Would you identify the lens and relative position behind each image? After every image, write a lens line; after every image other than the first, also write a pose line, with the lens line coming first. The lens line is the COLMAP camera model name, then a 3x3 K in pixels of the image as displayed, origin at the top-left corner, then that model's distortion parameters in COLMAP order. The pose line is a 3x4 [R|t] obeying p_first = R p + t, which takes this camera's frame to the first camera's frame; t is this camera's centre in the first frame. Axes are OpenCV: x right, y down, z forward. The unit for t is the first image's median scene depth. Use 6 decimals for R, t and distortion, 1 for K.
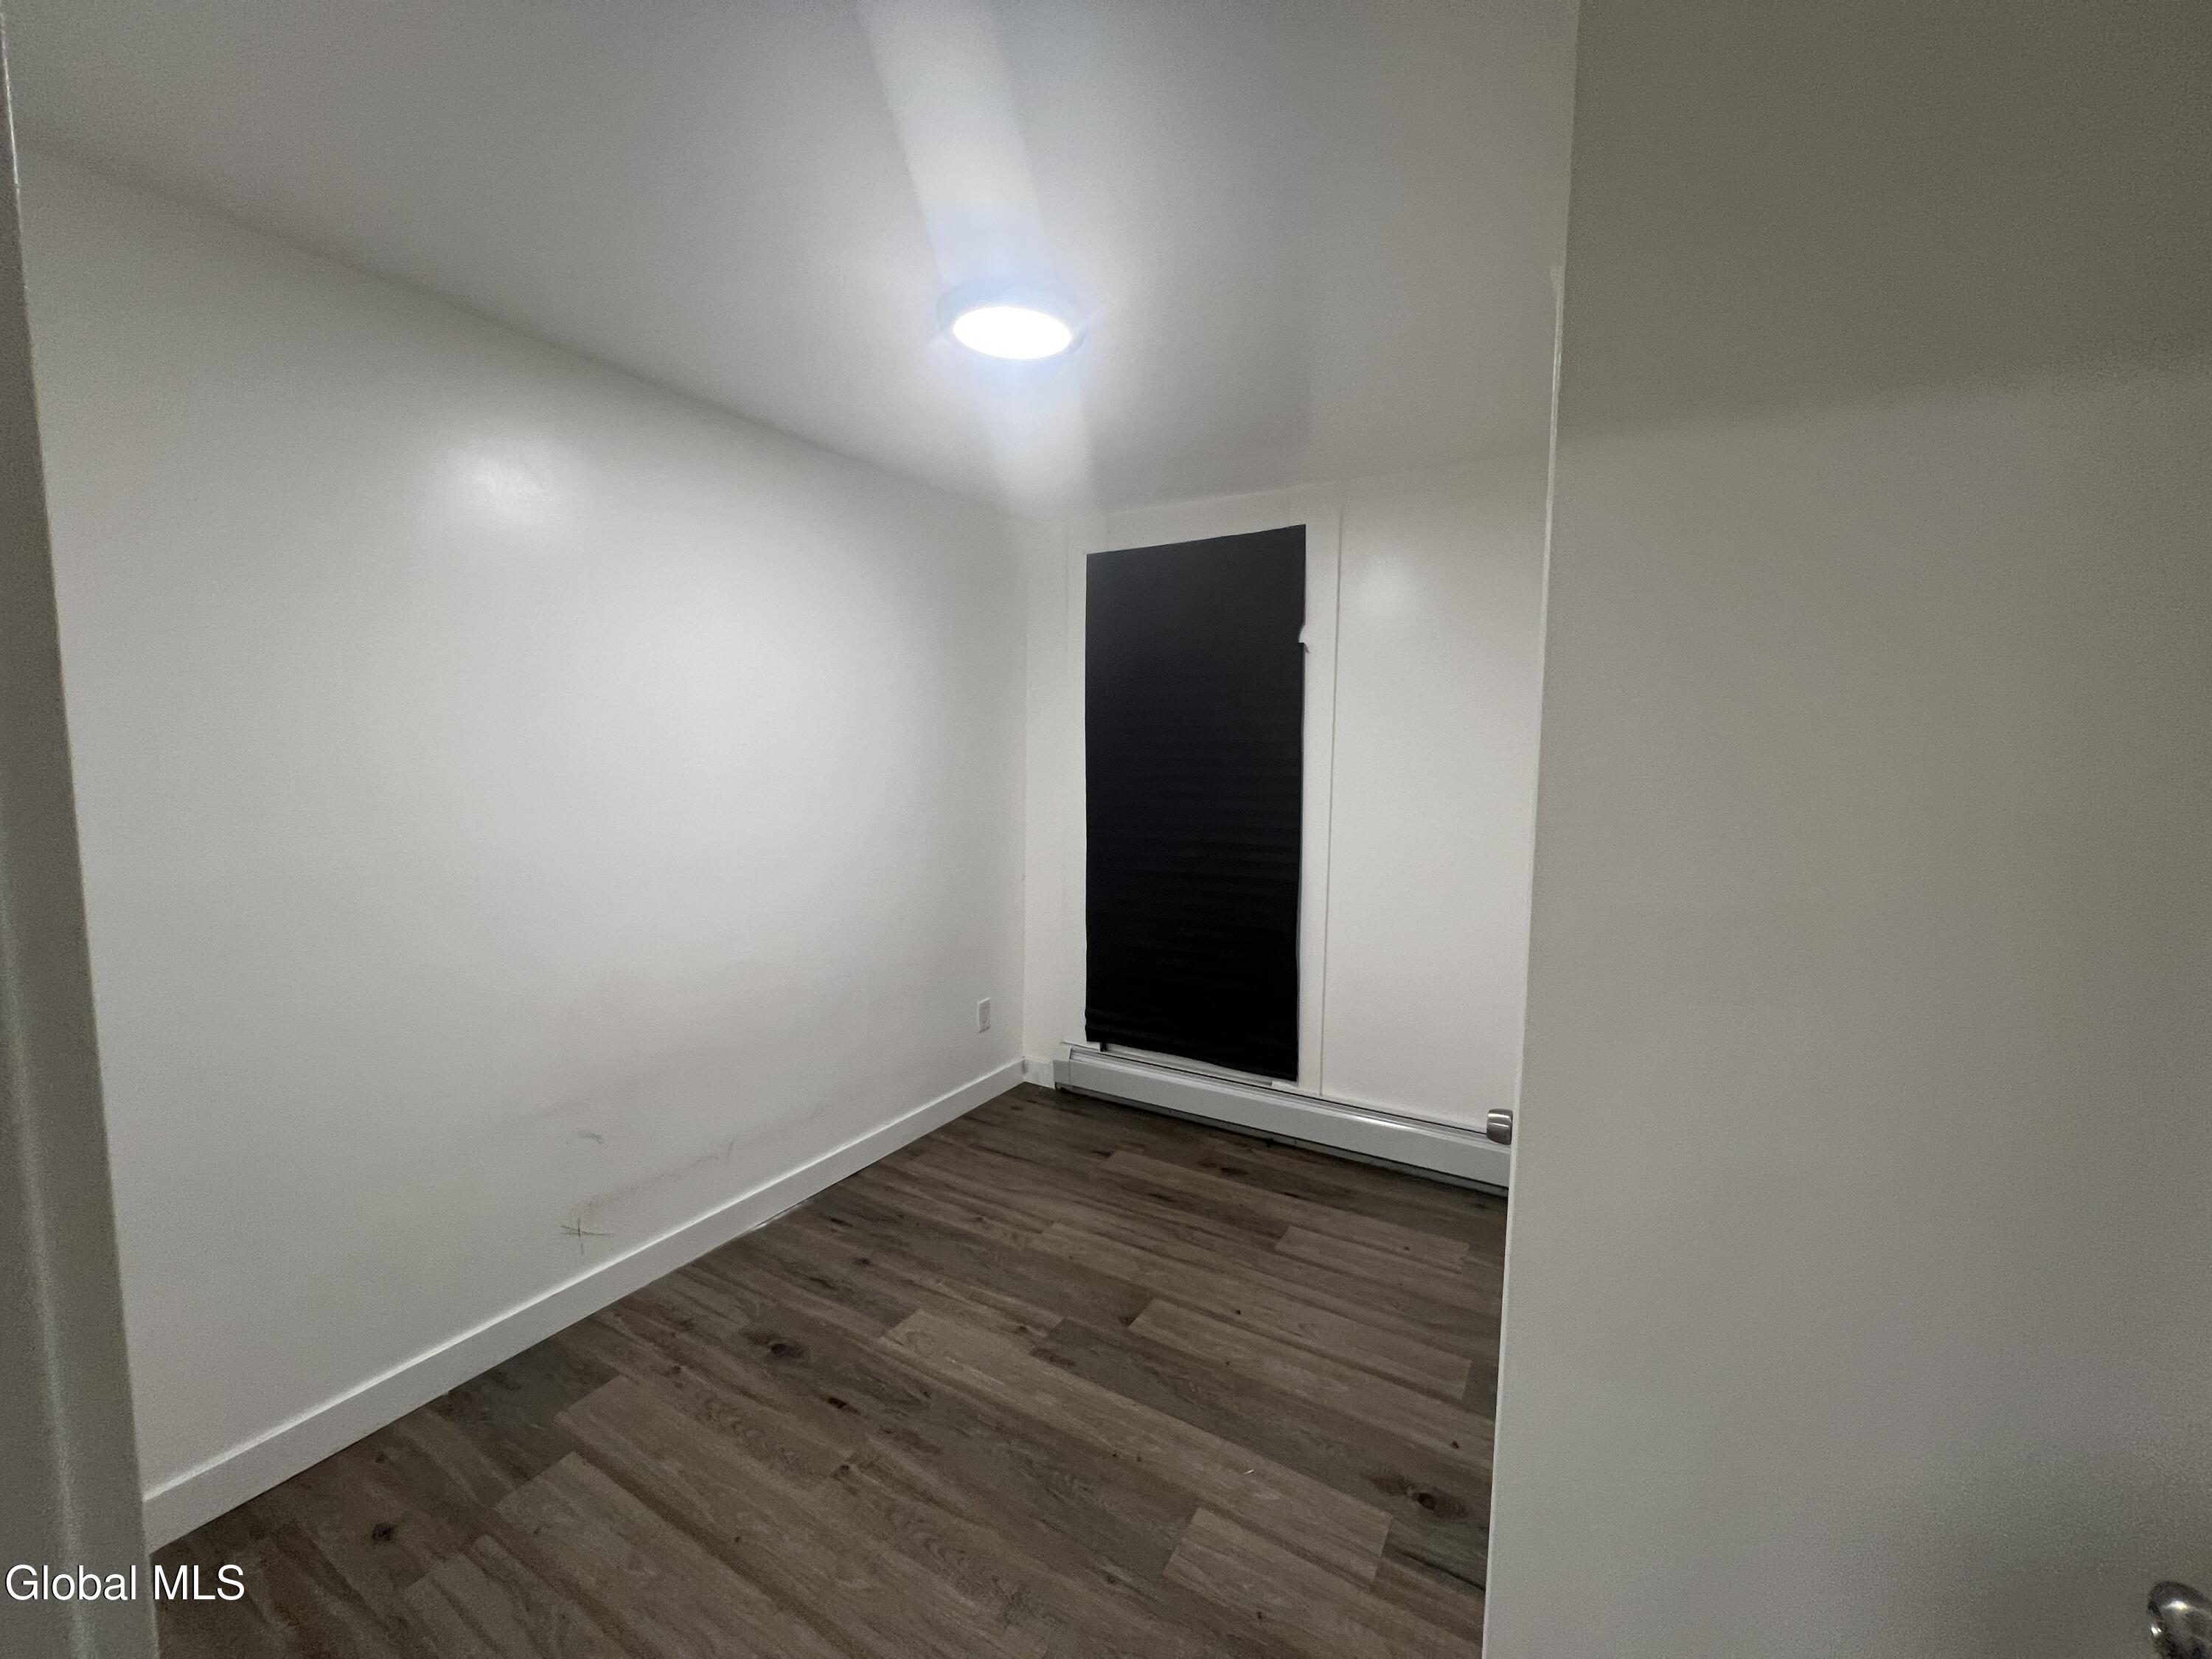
lens RADIAL K [[885.3, 0, 1102.7], [0, 885.3, 835.4], [0, 0, 1]] dist [-0.003853, 0.001233]
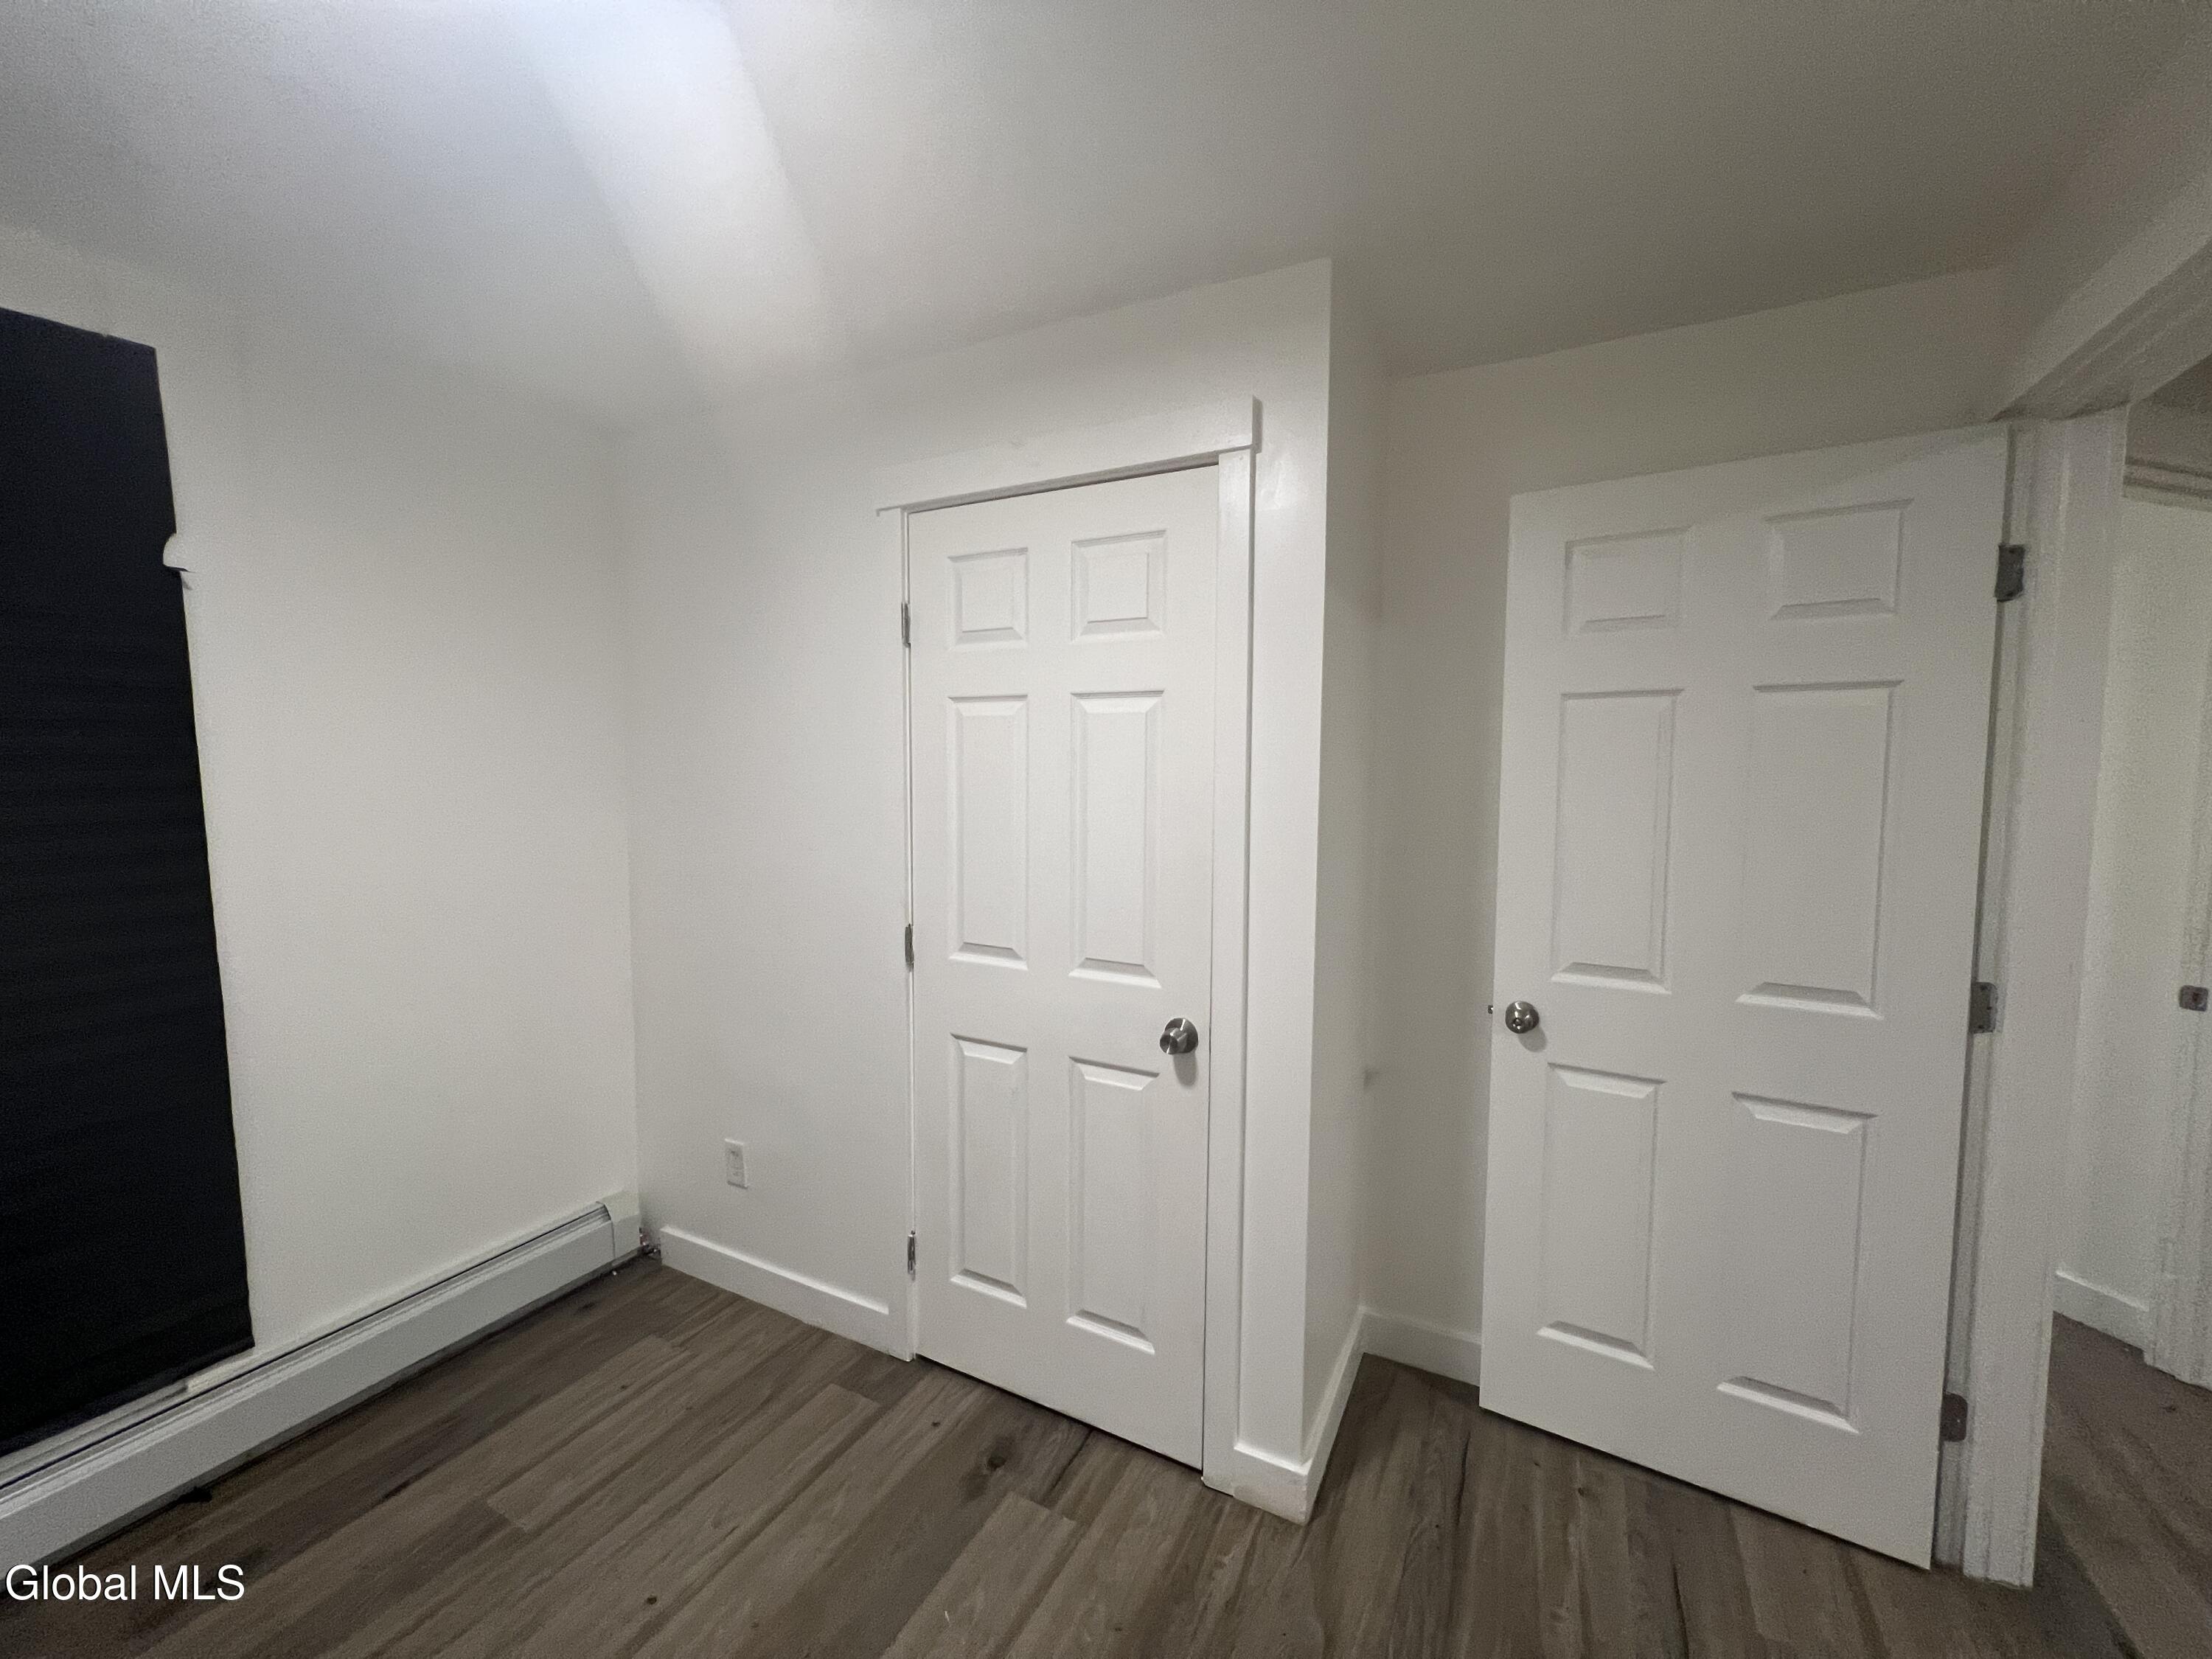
lens RADIAL K [[885.3, 0, 1084.9], [0, 885.3, 833.9], [0, 0, 1]] dist [-0.003853, 0.001233]
pose [[-0.047233, -0.085938, 0.995180, -0.541119], [0.091359, 0.991745, 0.089977, -0.080431], [-0.994697, 0.095169, -0.038992, 0.718088]]
